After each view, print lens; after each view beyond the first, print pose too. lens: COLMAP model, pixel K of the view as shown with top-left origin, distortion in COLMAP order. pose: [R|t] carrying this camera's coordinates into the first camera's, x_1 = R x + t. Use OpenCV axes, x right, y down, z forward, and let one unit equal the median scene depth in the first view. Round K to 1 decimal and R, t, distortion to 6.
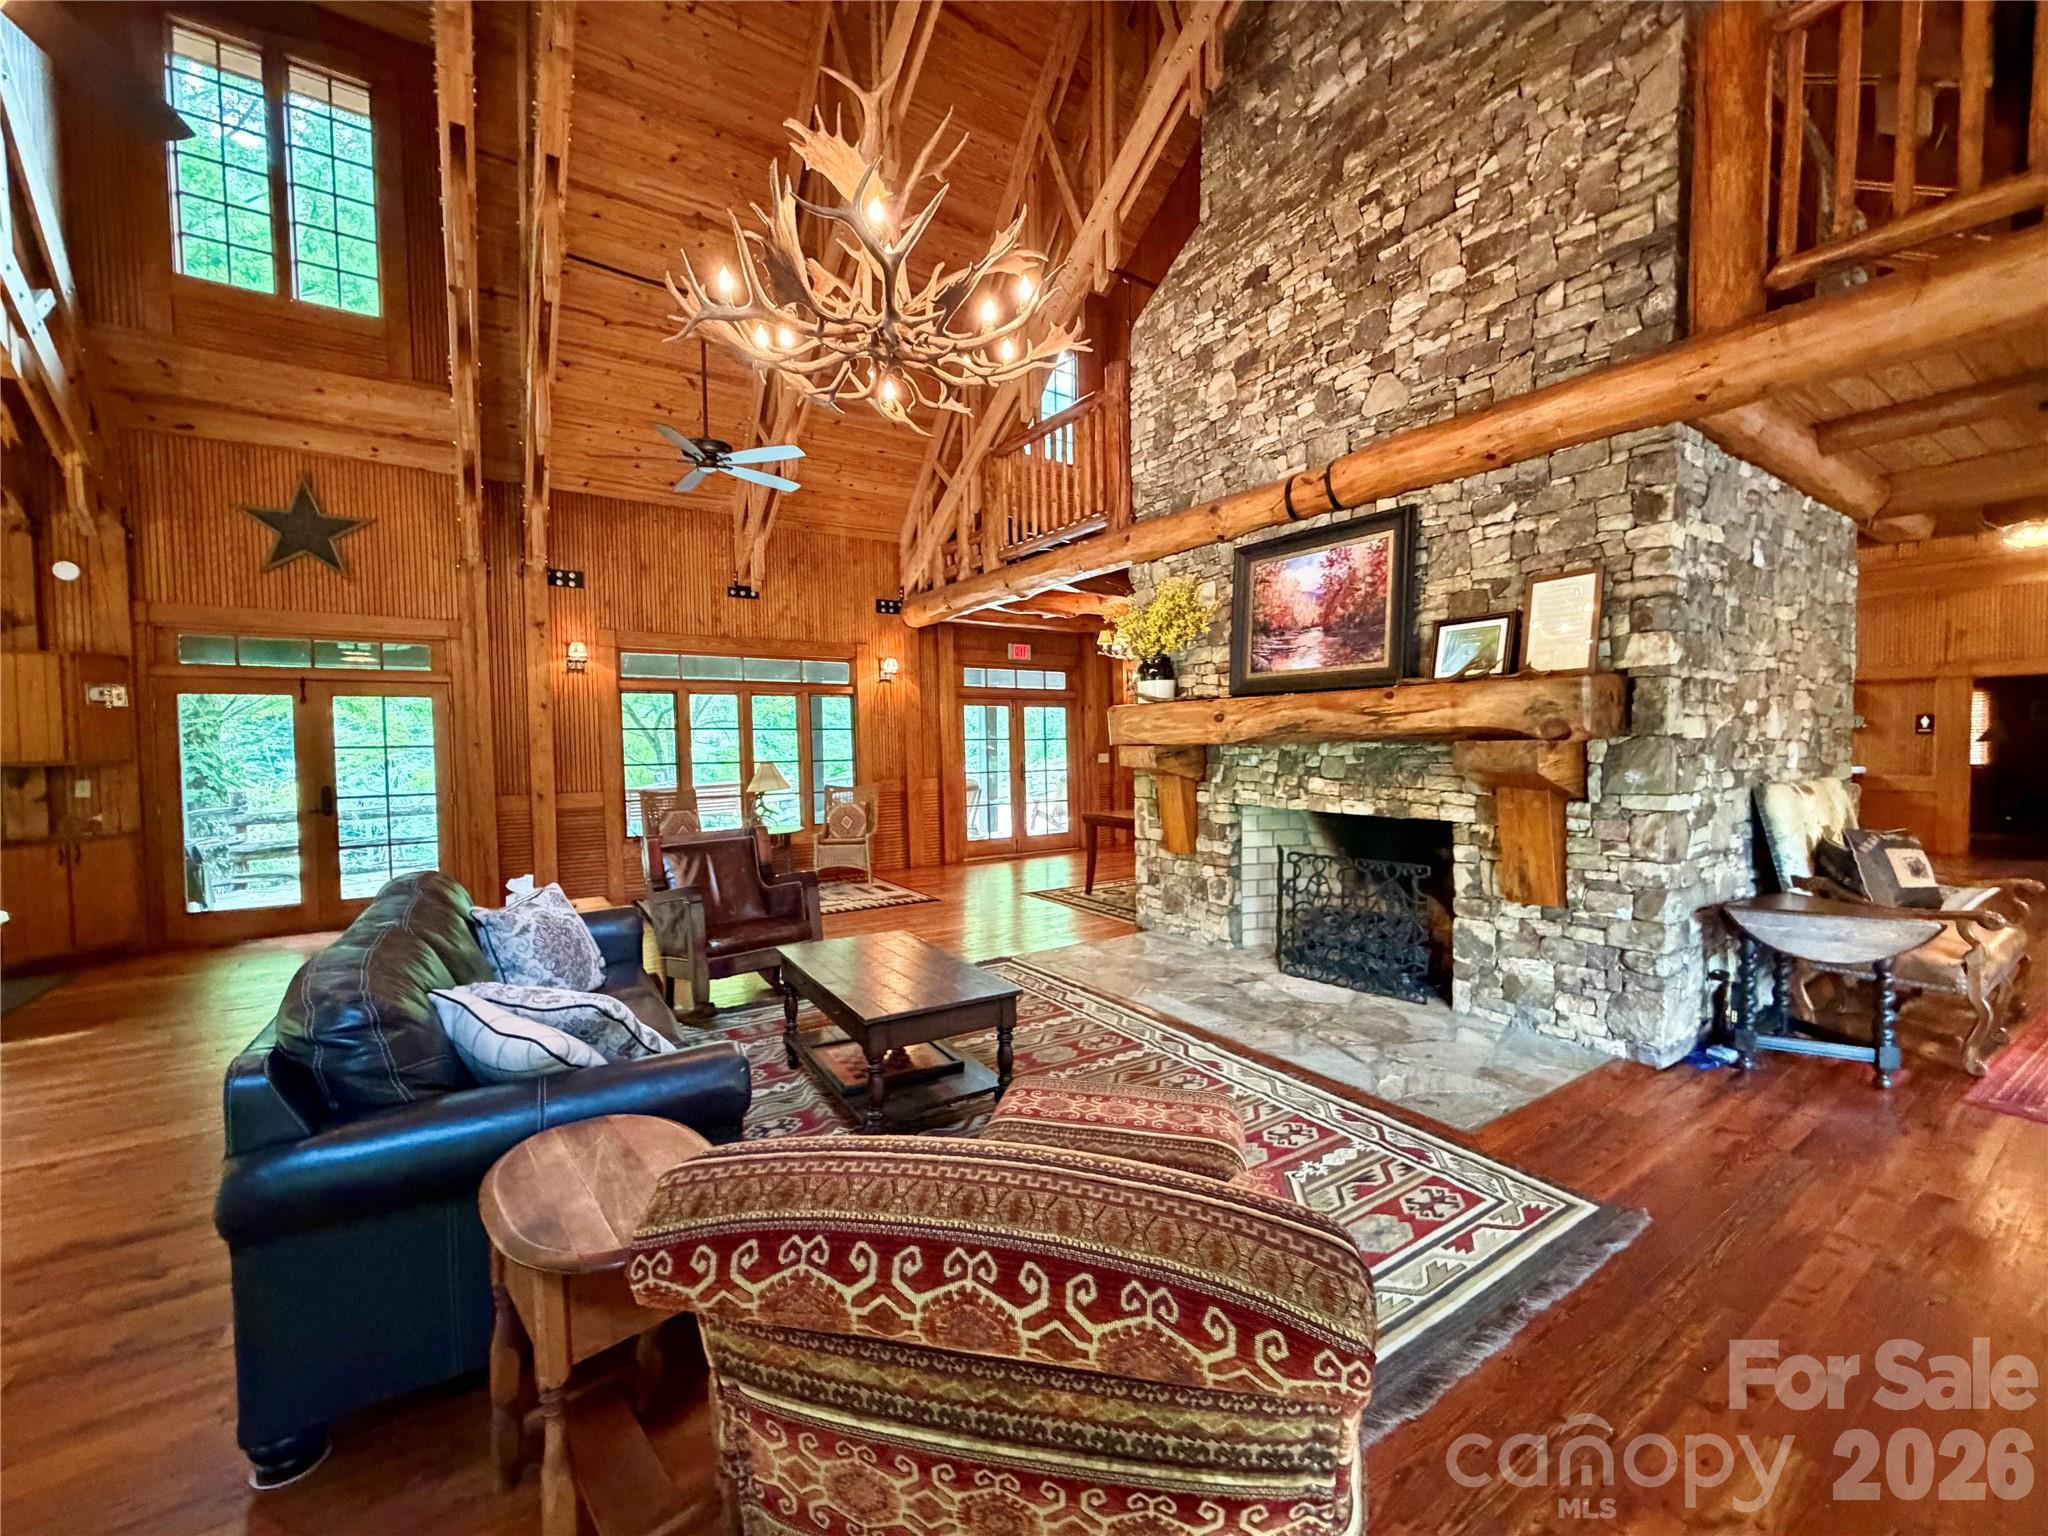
lens RADIAL K [[815.2, 0, 1018.1], [0, 815.2, 769.7], [0, 0, 1]] dist [-0.001033, 0.000032]
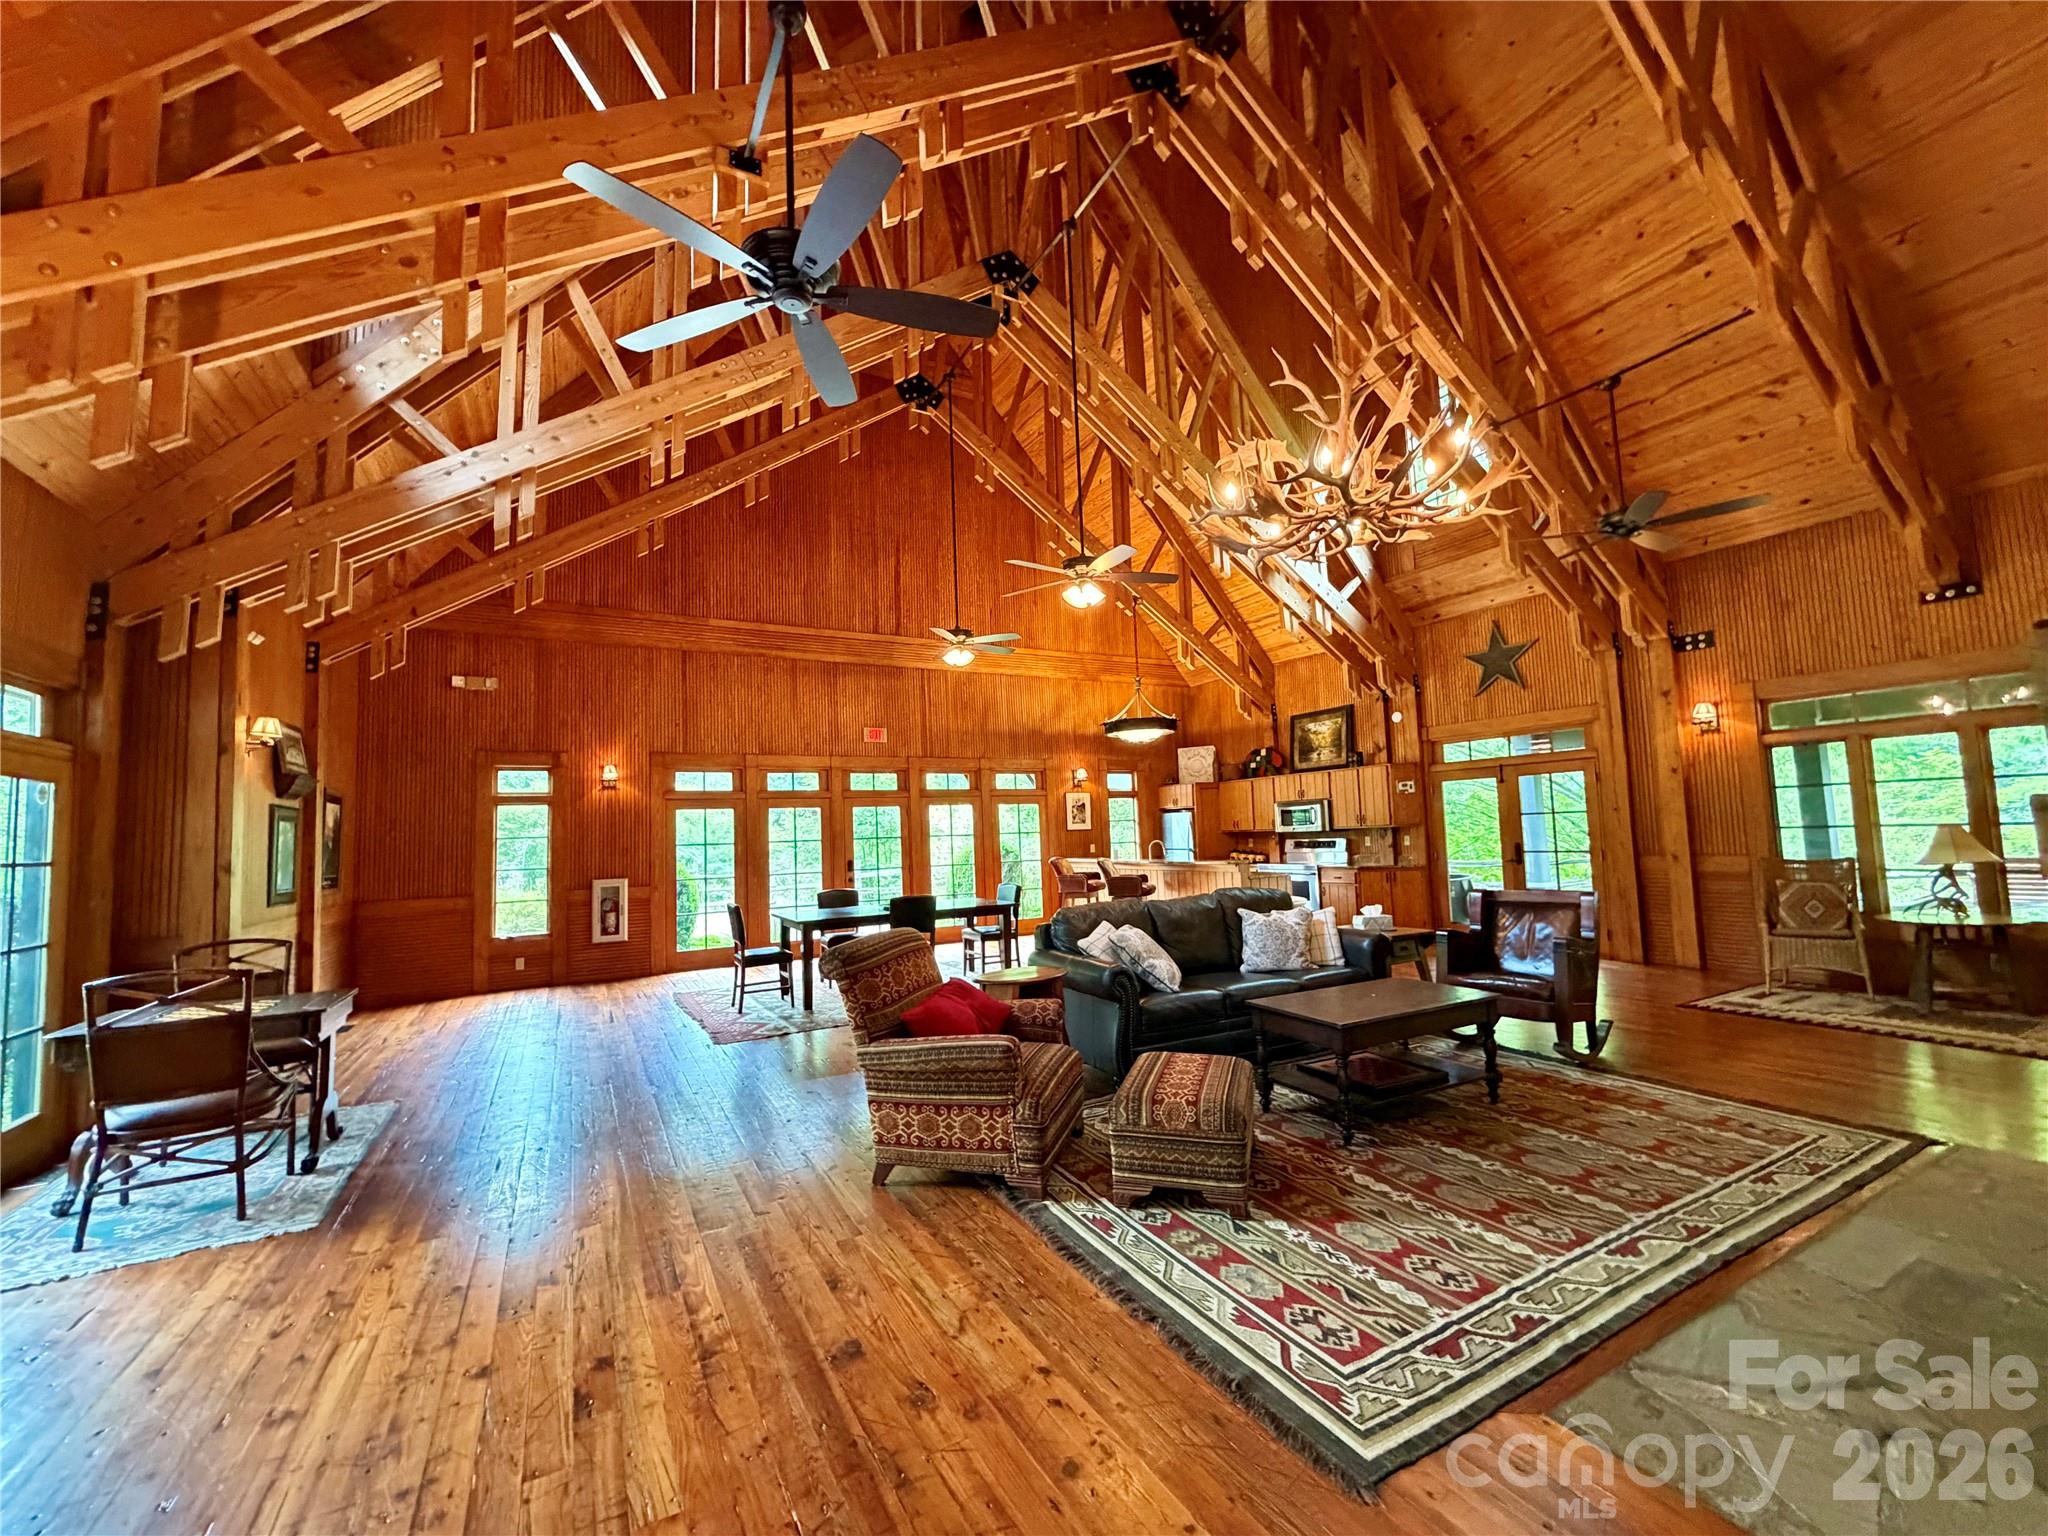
lens RADIAL K [[815.2, 0, 1019.3], [0, 815.2, 768.5], [0, 0, 1]] dist [-0.001033, 0.000032]
pose [[-0.086798, -0.066621, -0.993996, 0.859027], [-0.000431, 0.997764, -0.066836, -0.018205], [0.996226, -0.005373, -0.086633, 0.430487]]
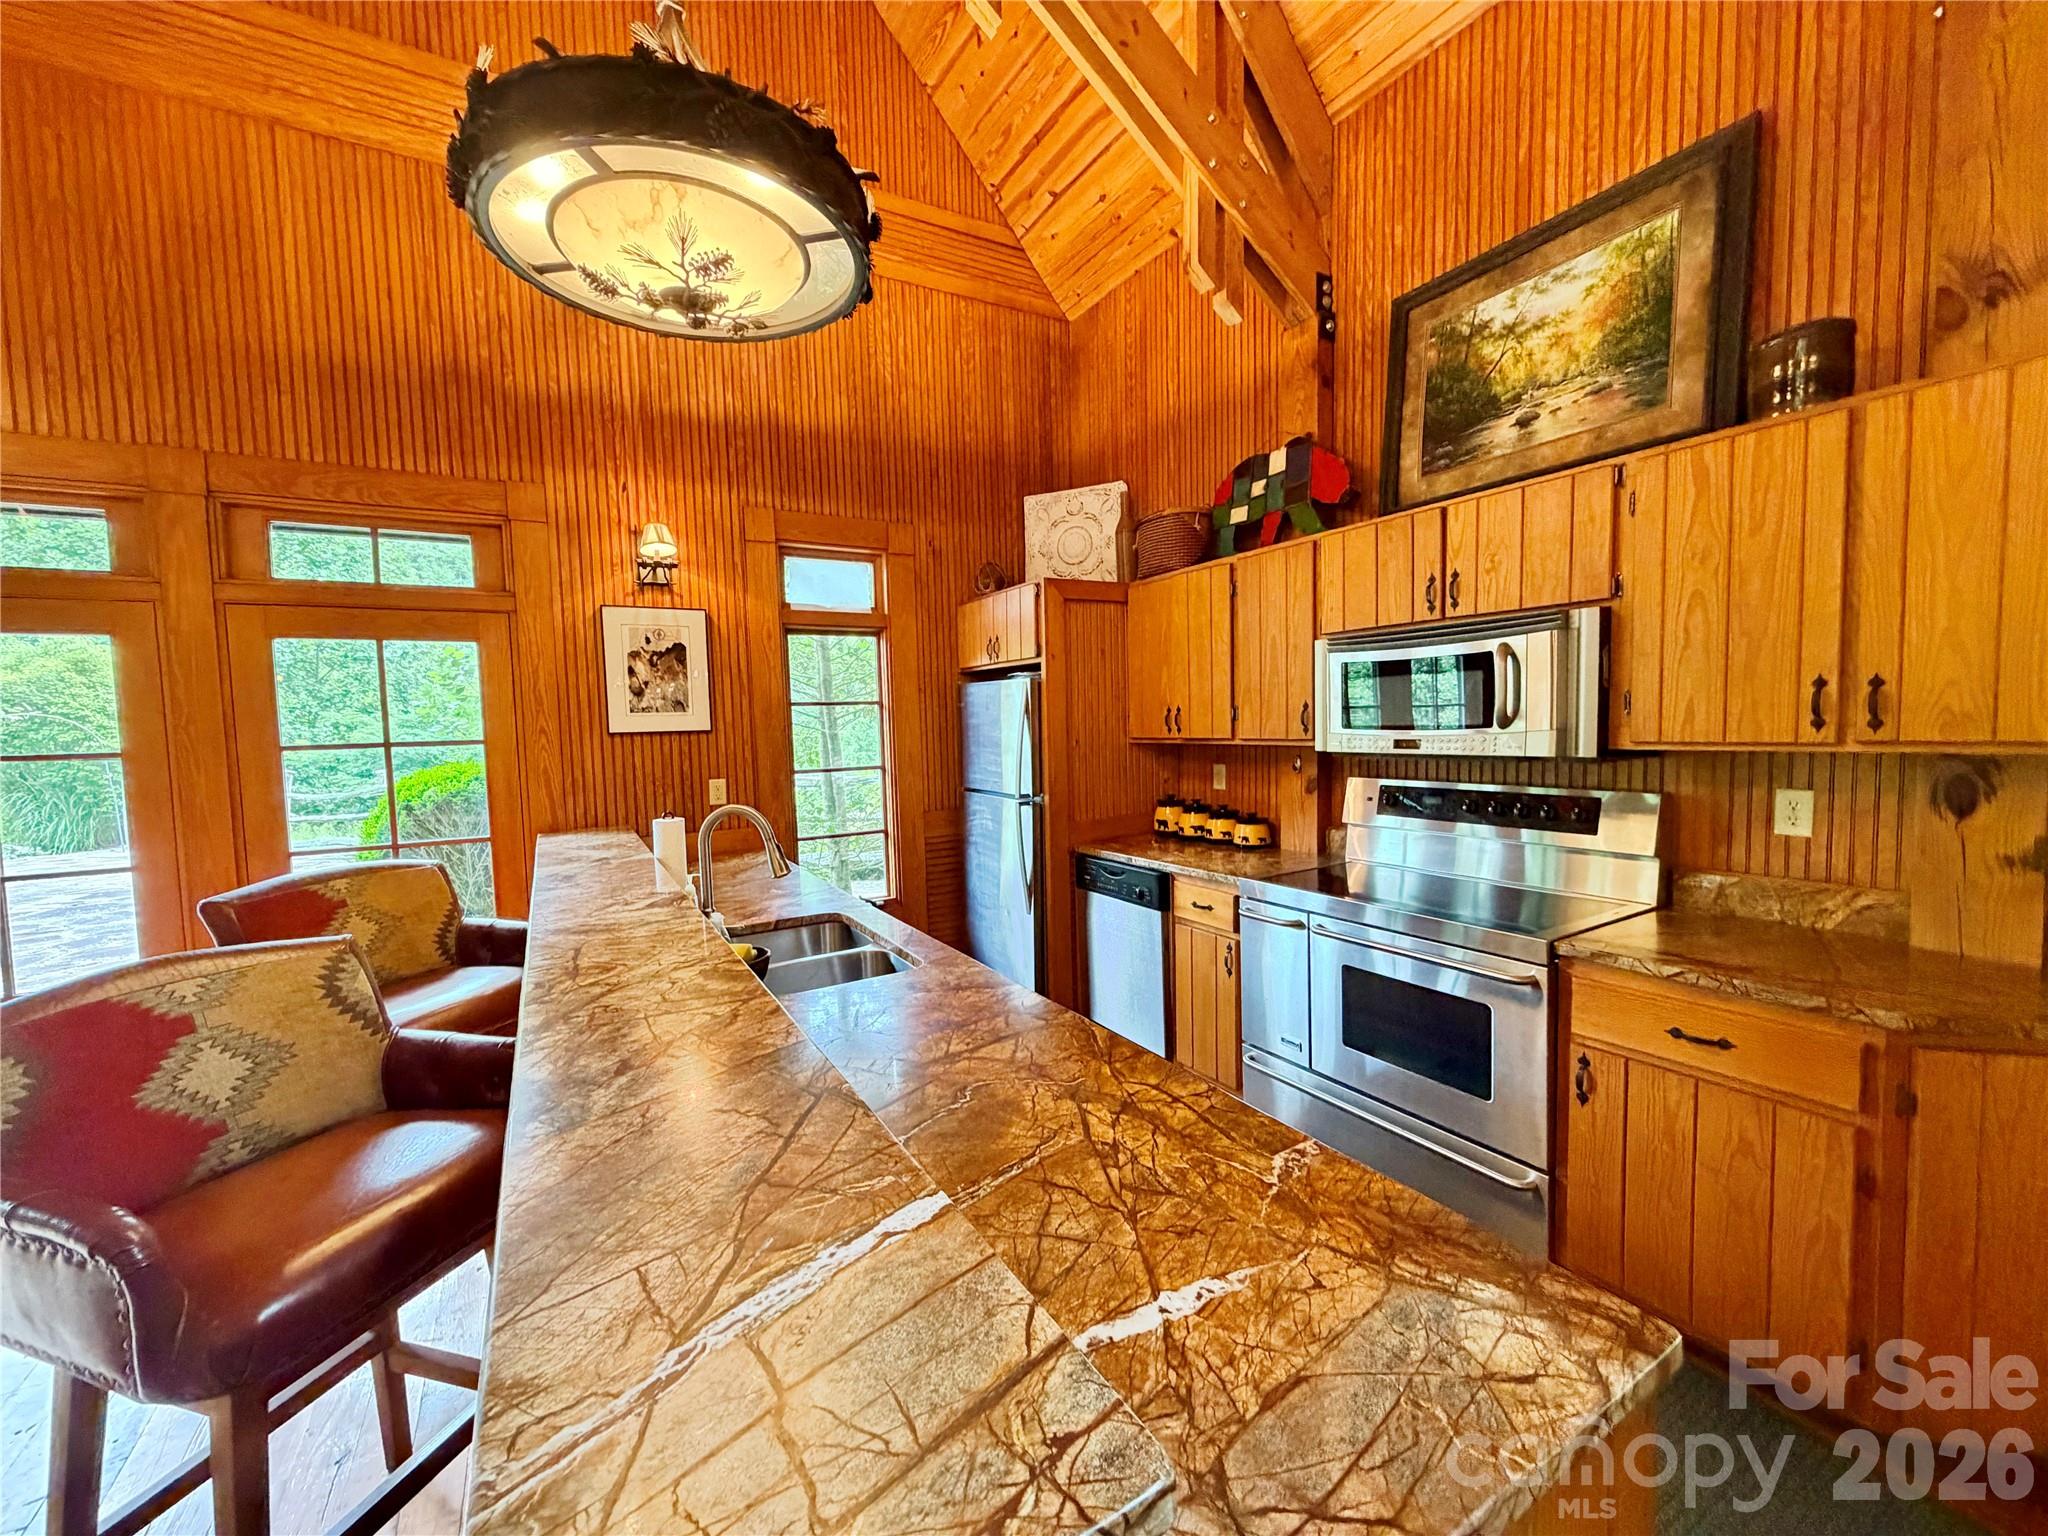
lens RADIAL K [[815.2, 0, 1023.3], [0, 815.2, 774.7], [0, 0, 1]] dist [-0.001033, 0.000032]
pose [[-0.058142, 0.079483, -0.995139, -1.112534], [-0.007669, 0.996760, 0.080061, -0.021736], [0.998279, 0.012286, -0.057344, 0.814981]]
